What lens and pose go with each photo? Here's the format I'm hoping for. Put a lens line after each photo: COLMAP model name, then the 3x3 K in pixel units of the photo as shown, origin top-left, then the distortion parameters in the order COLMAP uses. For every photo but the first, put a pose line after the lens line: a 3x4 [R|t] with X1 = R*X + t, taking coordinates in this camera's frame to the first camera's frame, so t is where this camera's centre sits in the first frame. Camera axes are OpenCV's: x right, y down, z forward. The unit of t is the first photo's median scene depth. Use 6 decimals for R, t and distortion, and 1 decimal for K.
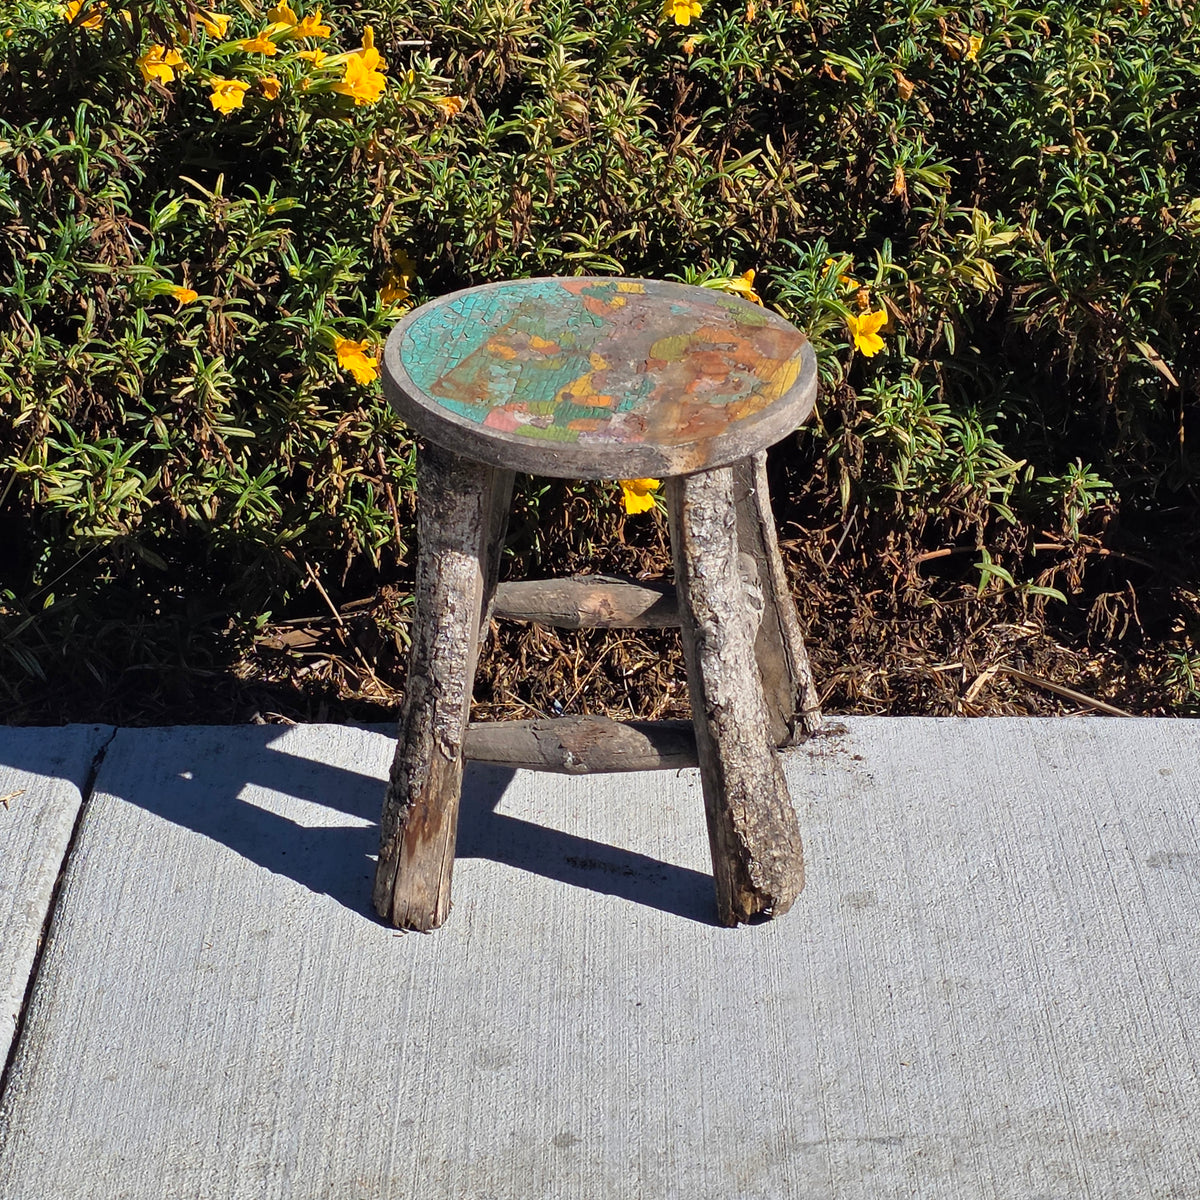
lens RADIAL K [[3061.9, 0, 600.4], [0, 3061.9, 588.1], [0, 0, 1]] dist [0.137288, 0.000000]
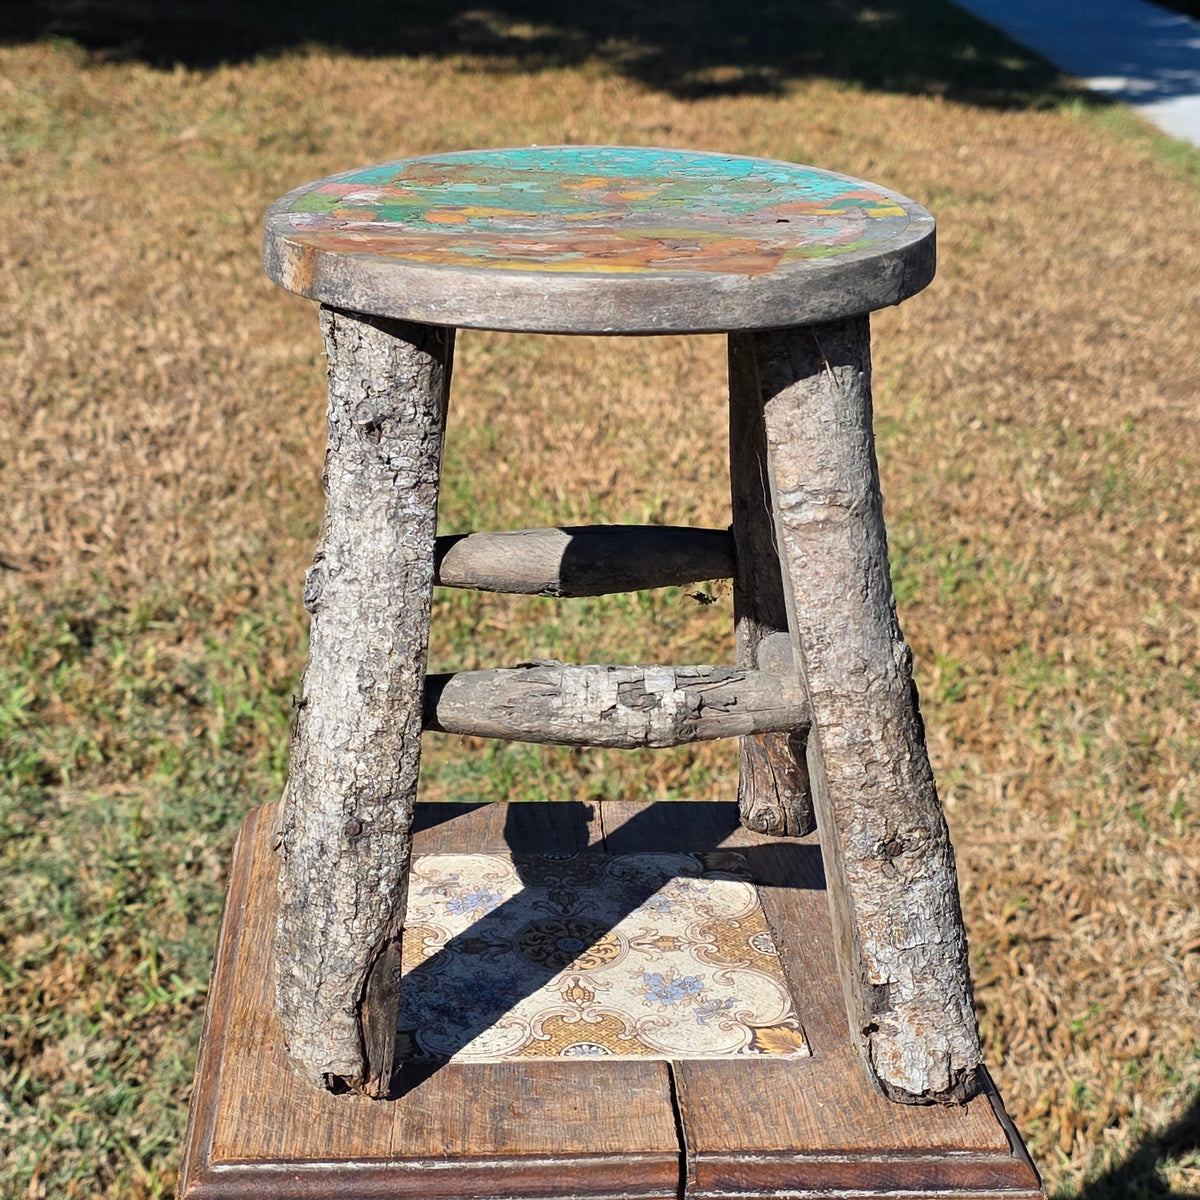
lens RADIAL K [[2152.1, 0, 558.7], [0, 2152.1, 610.6], [0, 0, 1]] dist [0.164238, 0.000000]
pose [[0.152536, 0.338053, -0.928684, 0.459682], [-0.461924, 0.855110, 0.235400, -0.108037], [0.873704, 0.393074, 0.286589, 0.900833]]
